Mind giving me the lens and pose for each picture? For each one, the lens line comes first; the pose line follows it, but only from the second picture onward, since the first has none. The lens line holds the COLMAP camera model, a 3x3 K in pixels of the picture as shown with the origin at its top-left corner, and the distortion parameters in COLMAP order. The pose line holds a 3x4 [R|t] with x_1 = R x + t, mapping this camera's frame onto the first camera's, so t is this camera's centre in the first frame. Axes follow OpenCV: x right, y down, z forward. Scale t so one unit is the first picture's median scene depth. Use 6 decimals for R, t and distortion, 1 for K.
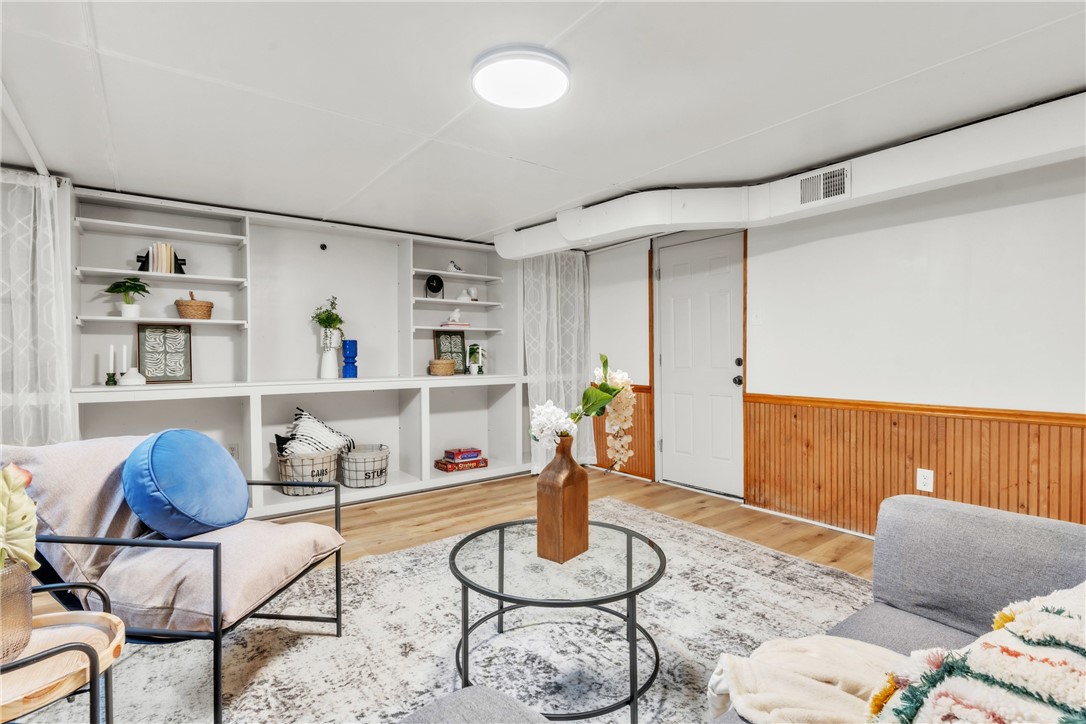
lens RADIAL K [[521.0, 0, 547.0], [0, 521.0, 350.5], [0, 0, 1]] dist [-0.000867, -0.000822]
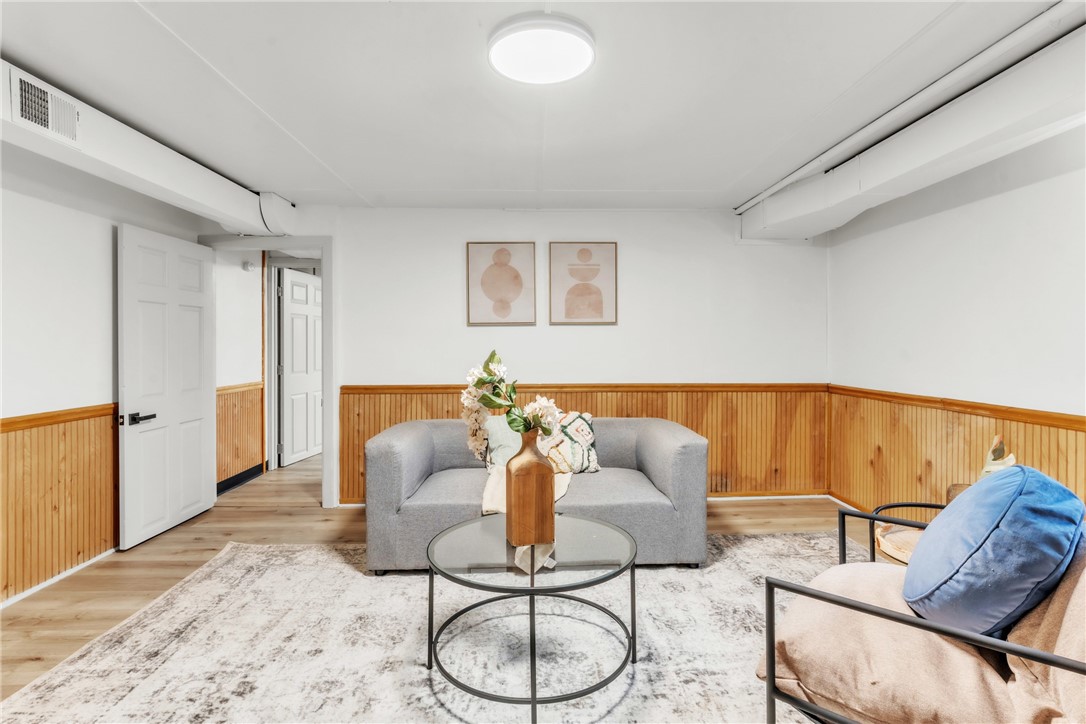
lens RADIAL K [[521.0, 0, 540.0], [0, 521.0, 357.5], [0, 0, 1]] dist [-0.000867, -0.000822]
pose [[-0.802876, -0.005560, 0.596120, -0.431889], [0.003728, 0.999890, 0.014348, 0.003060], [-0.596134, 0.013742, -0.802767, 1.300557]]
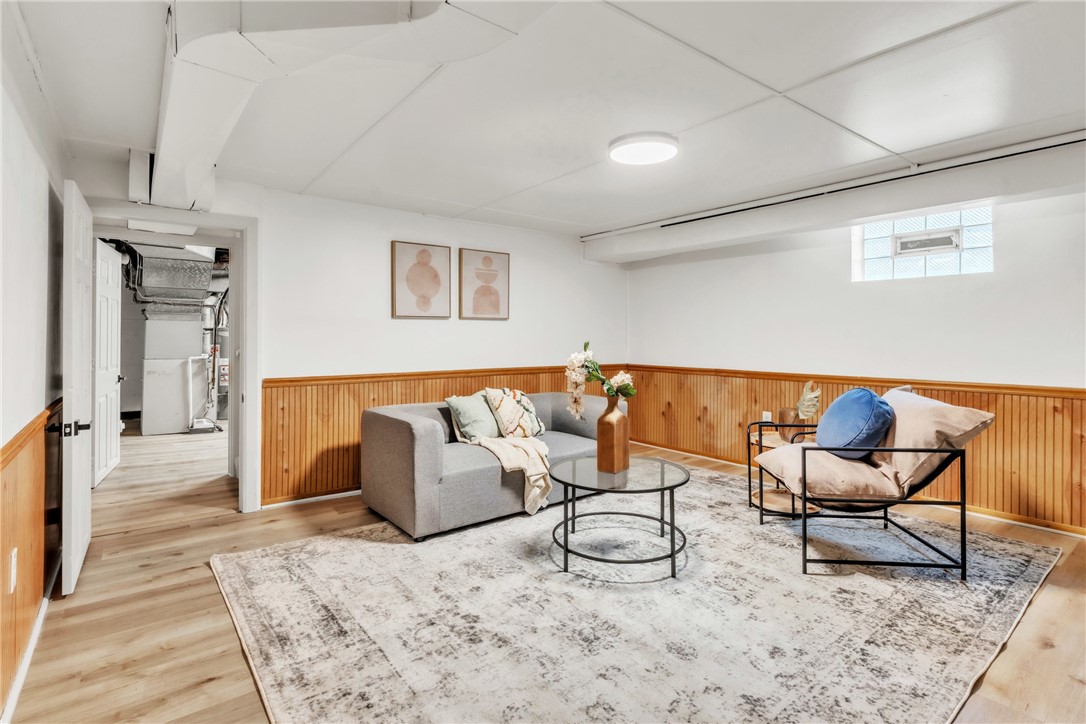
lens RADIAL K [[521.0, 0, 525.5], [0, 521.0, 346.7], [0, 0, 1]] dist [-0.000867, -0.000822]
pose [[-0.999522, 0.002344, 0.030816, 0.174404], [0.002800, 0.999887, 0.014774, -0.002308], [-0.030778, 0.014853, -0.999416, 1.818929]]
